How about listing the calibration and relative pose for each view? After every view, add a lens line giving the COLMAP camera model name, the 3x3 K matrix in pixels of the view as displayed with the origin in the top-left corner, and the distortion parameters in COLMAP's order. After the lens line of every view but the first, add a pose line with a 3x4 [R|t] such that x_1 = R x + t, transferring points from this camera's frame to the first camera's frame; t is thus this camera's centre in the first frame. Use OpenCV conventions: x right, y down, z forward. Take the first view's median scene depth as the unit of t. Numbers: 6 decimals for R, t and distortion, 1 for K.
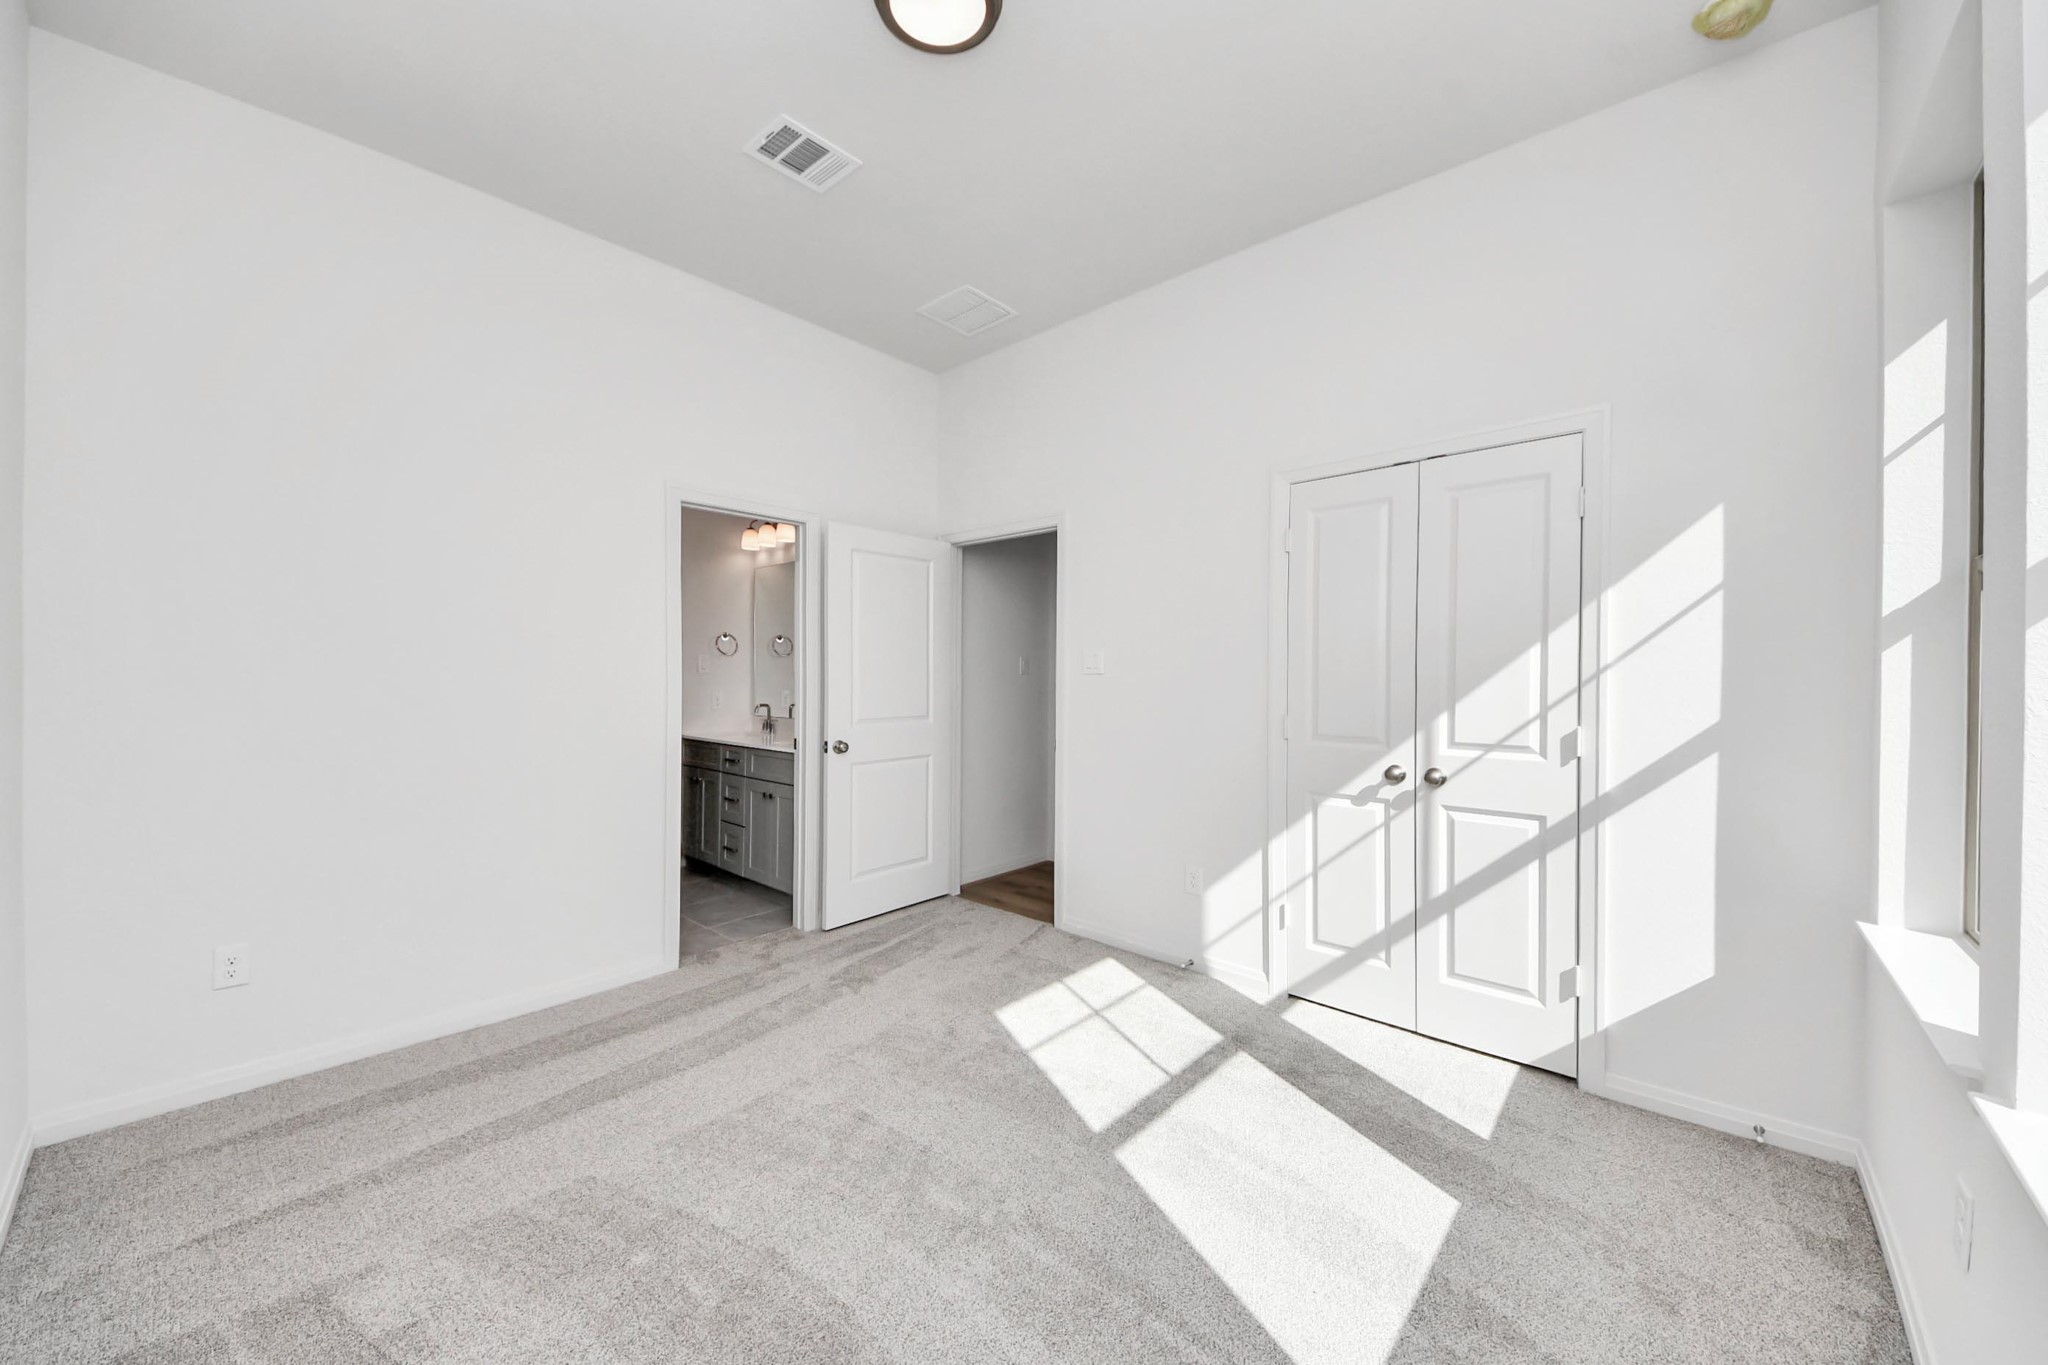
lens RADIAL K [[738.5, 0, 1015.9], [0, 738.5, 683.6], [0, 0, 1]] dist [0.026954, -0.015923]
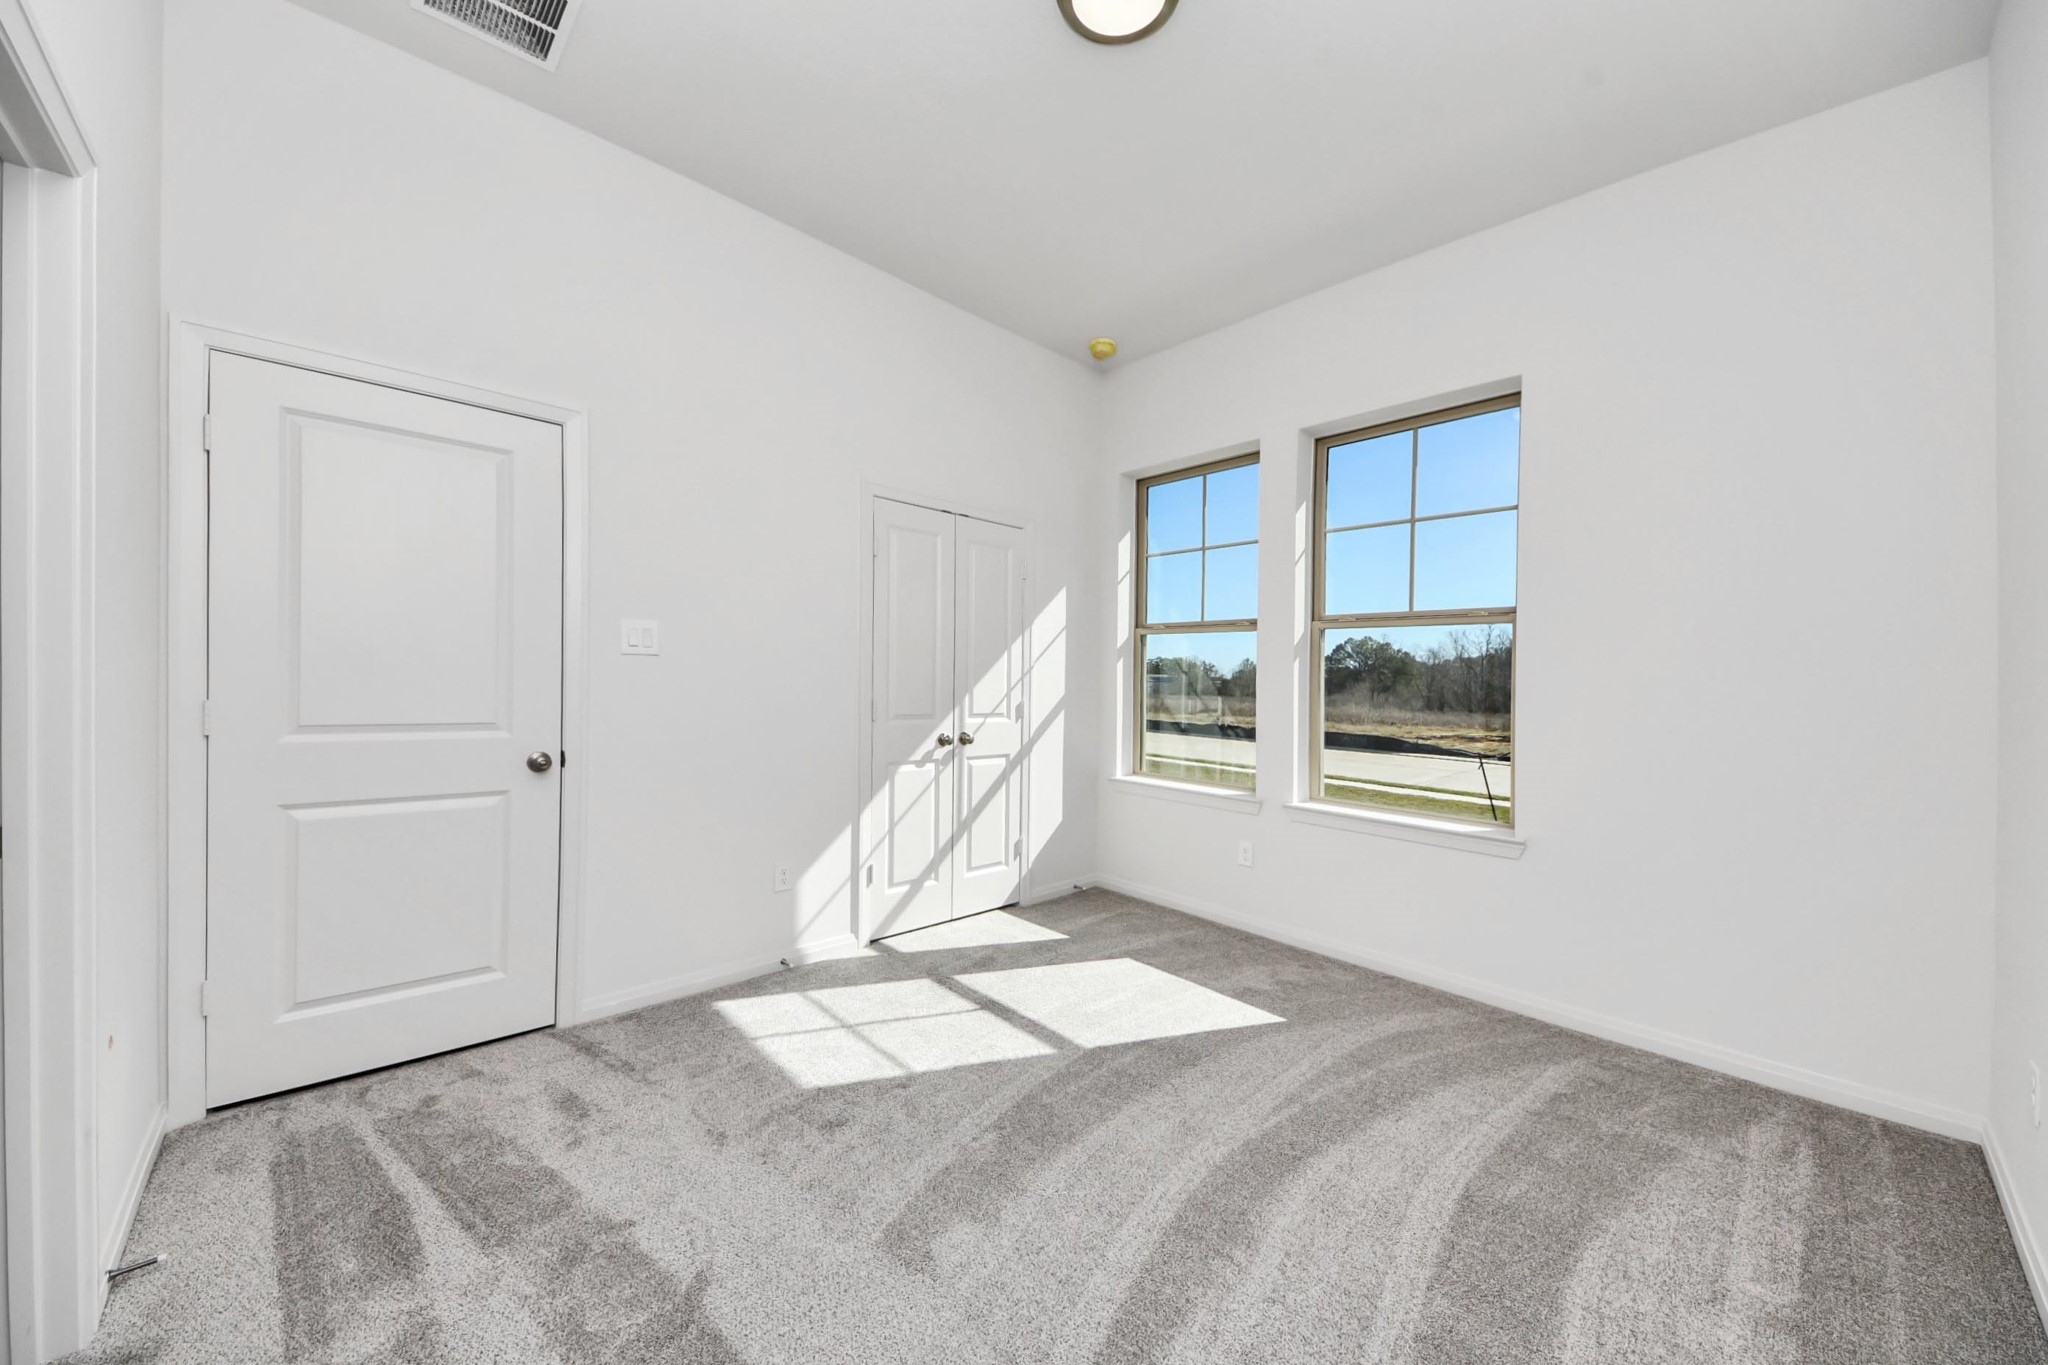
lens RADIAL K [[738.5, 0, 1015.9], [0, 738.5, 683.6], [0, 0, 1]] dist [0.026954, -0.015923]
pose [[0.085166, -0.008522, 0.996330, -0.853634], [-0.013305, 0.999865, 0.009689, 0.003683], [-0.996278, -0.014082, 0.085041, 0.769617]]
